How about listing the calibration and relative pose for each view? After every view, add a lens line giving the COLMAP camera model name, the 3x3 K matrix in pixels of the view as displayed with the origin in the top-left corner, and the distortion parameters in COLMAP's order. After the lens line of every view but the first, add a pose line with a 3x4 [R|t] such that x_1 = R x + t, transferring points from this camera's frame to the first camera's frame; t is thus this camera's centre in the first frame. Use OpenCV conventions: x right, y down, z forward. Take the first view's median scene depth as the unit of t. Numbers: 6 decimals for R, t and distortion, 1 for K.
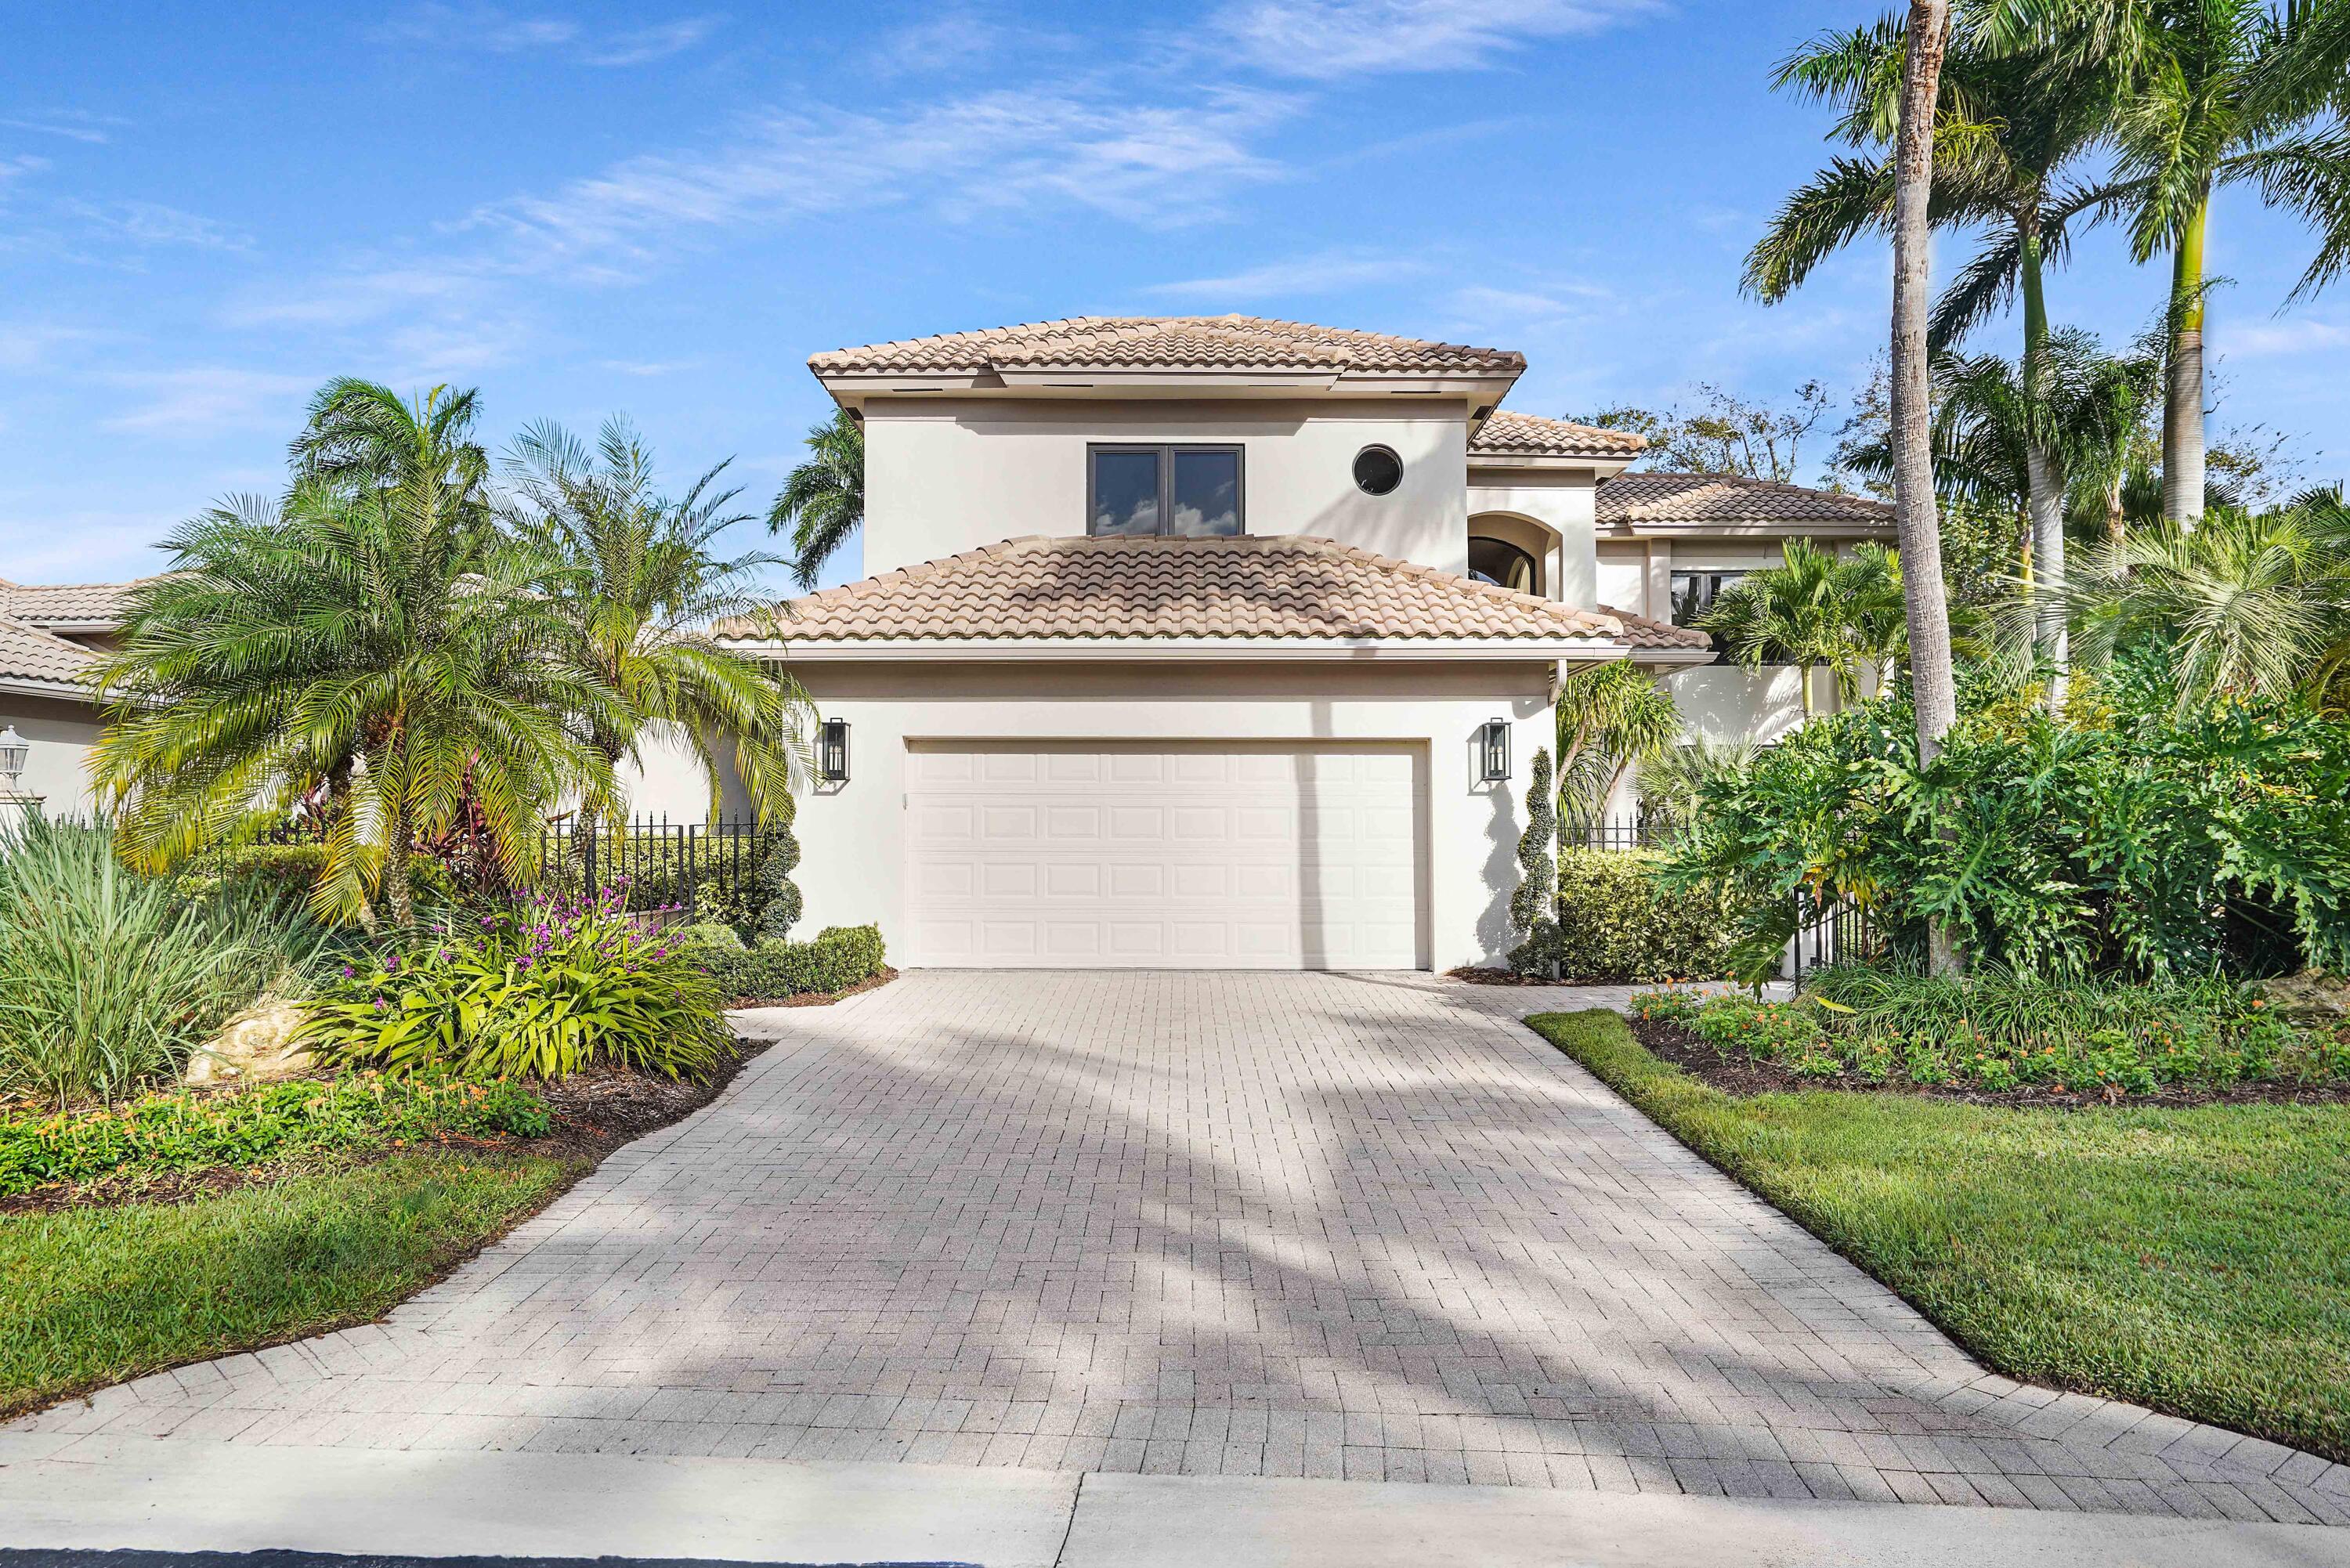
lens RADIAL K [[2121.5, 0, 1175.0], [0, 2121.5, 784.0], [0, 0, 1]] dist [-0.014151, 0.109261]
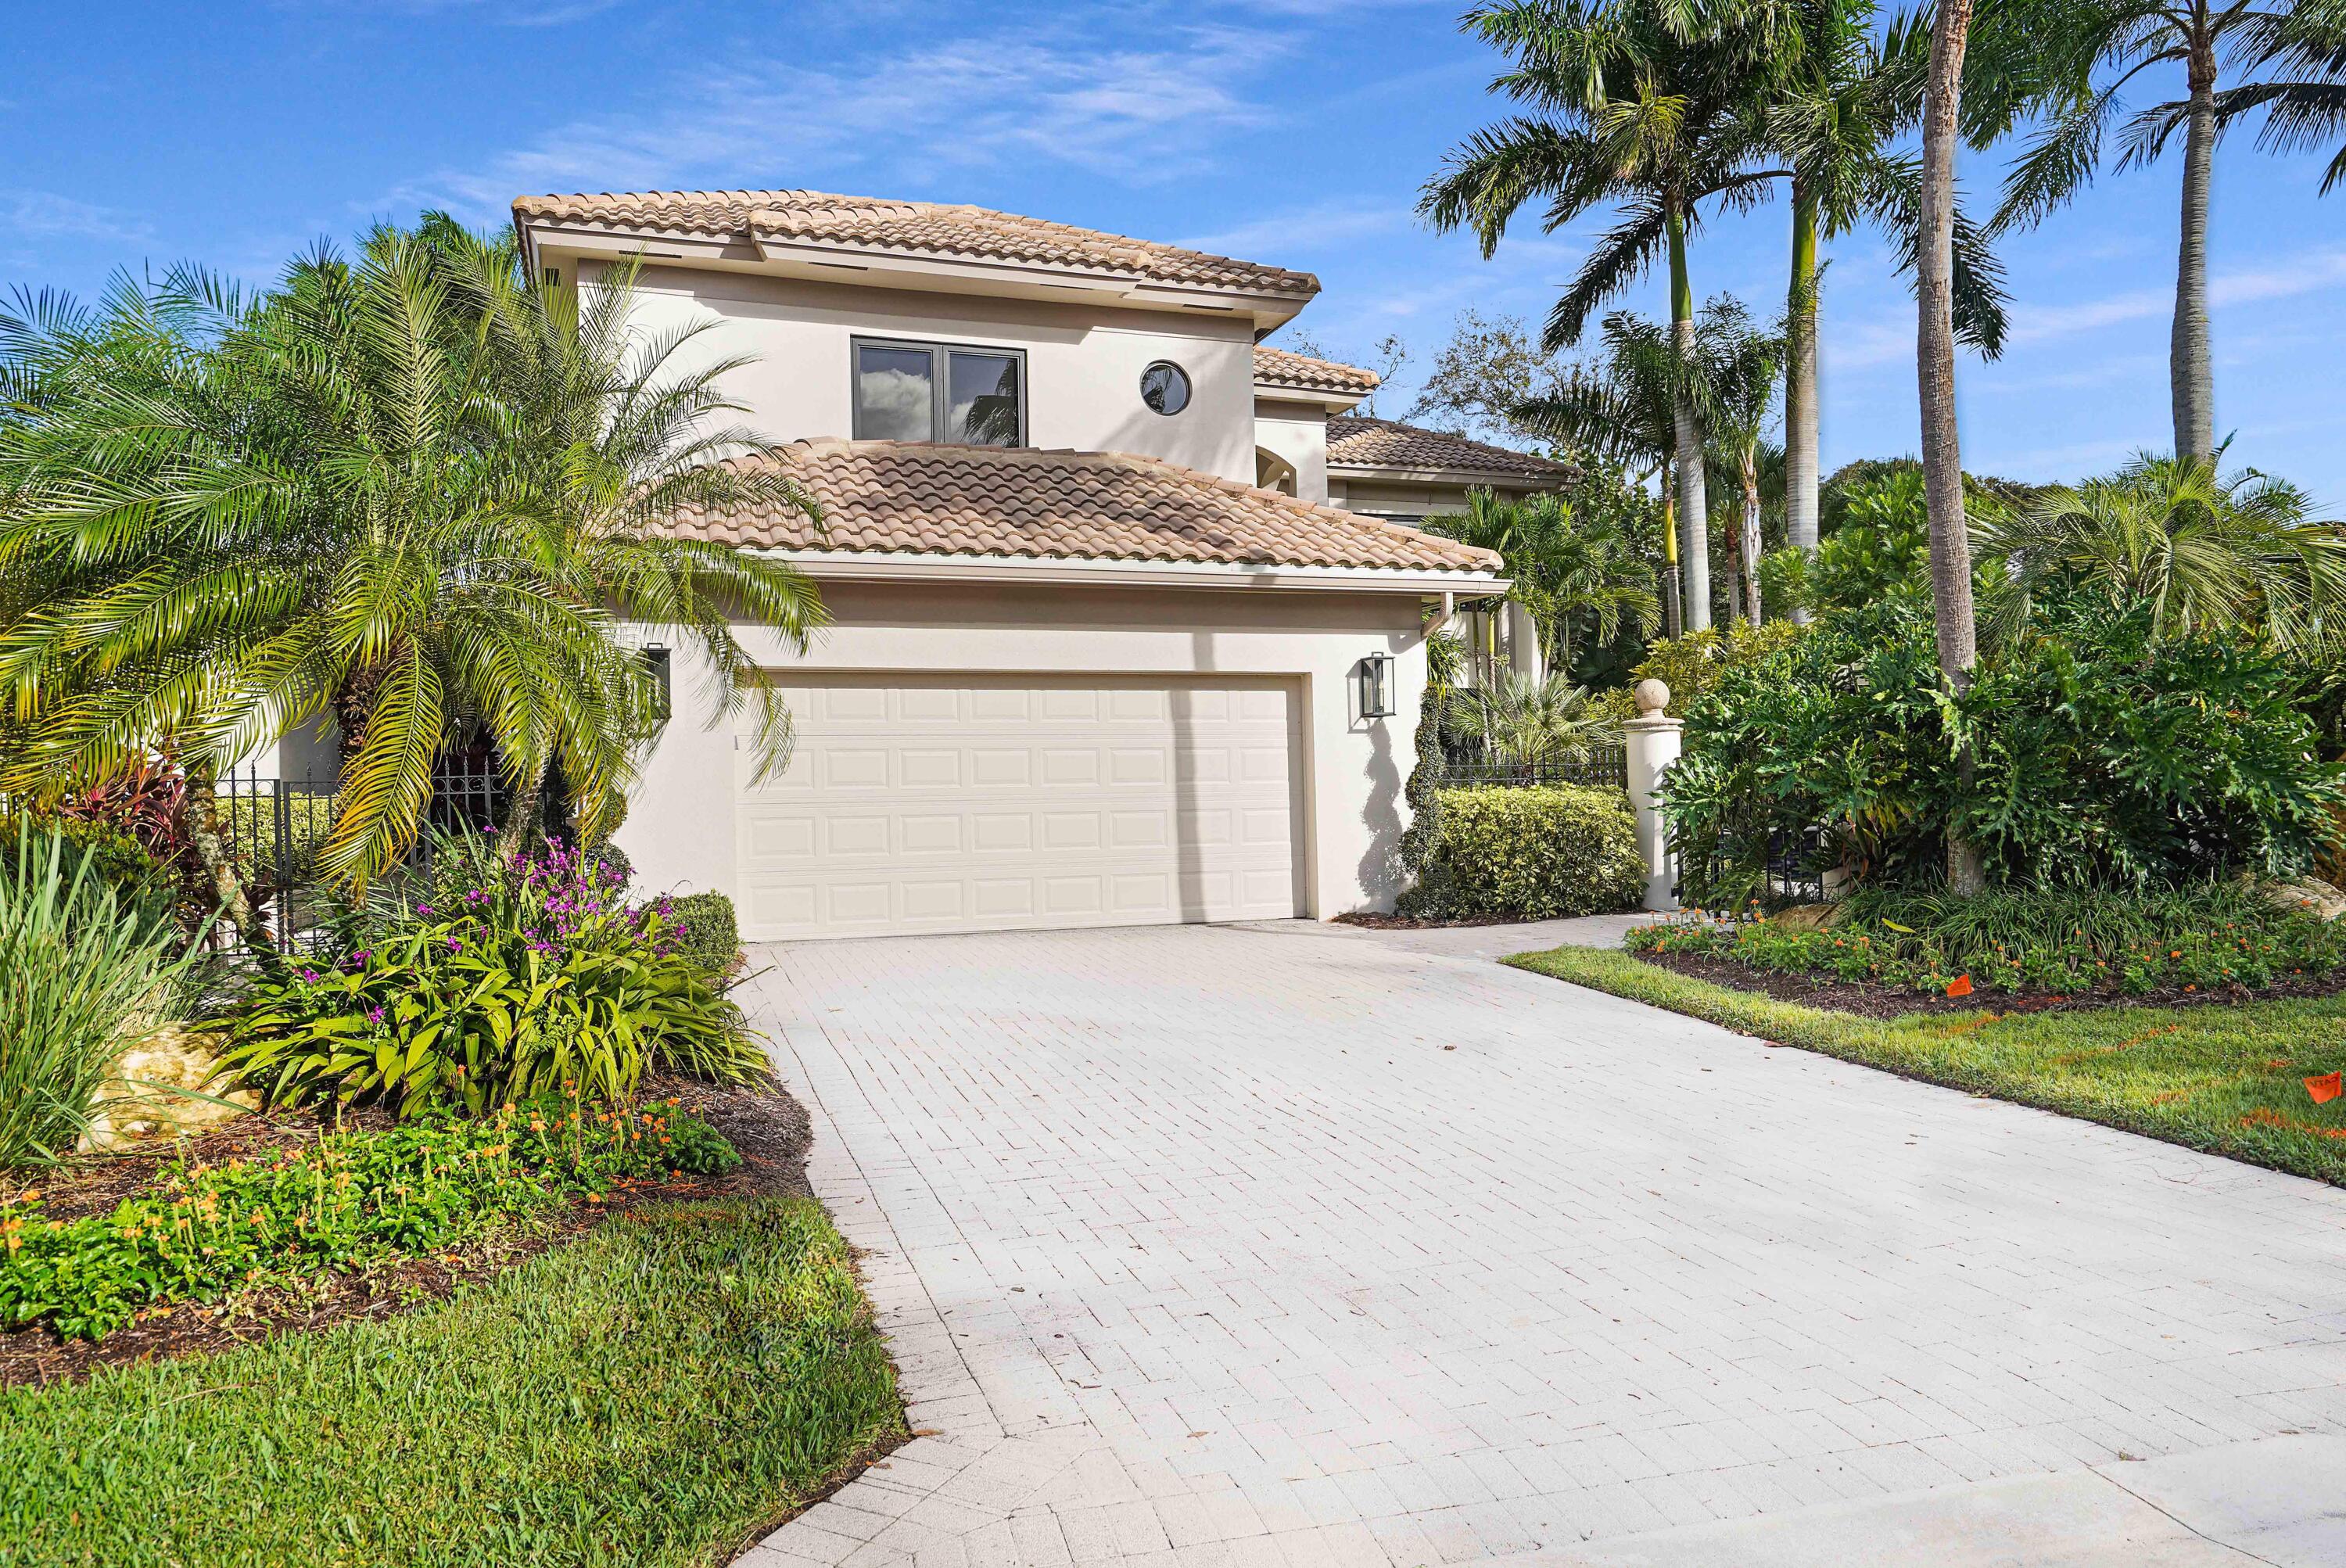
lens RADIAL K [[2118.1, 0, 1173.0], [0, 2118.1, 784.0], [0, 0, 1]] dist [-0.014151, 0.109261]
pose [[0.893599, -0.014834, 0.448622, -0.356389], [0.007871, 0.999818, 0.017381, 0.010949], [-0.448798, -0.012001, 0.893553, 0.181689]]
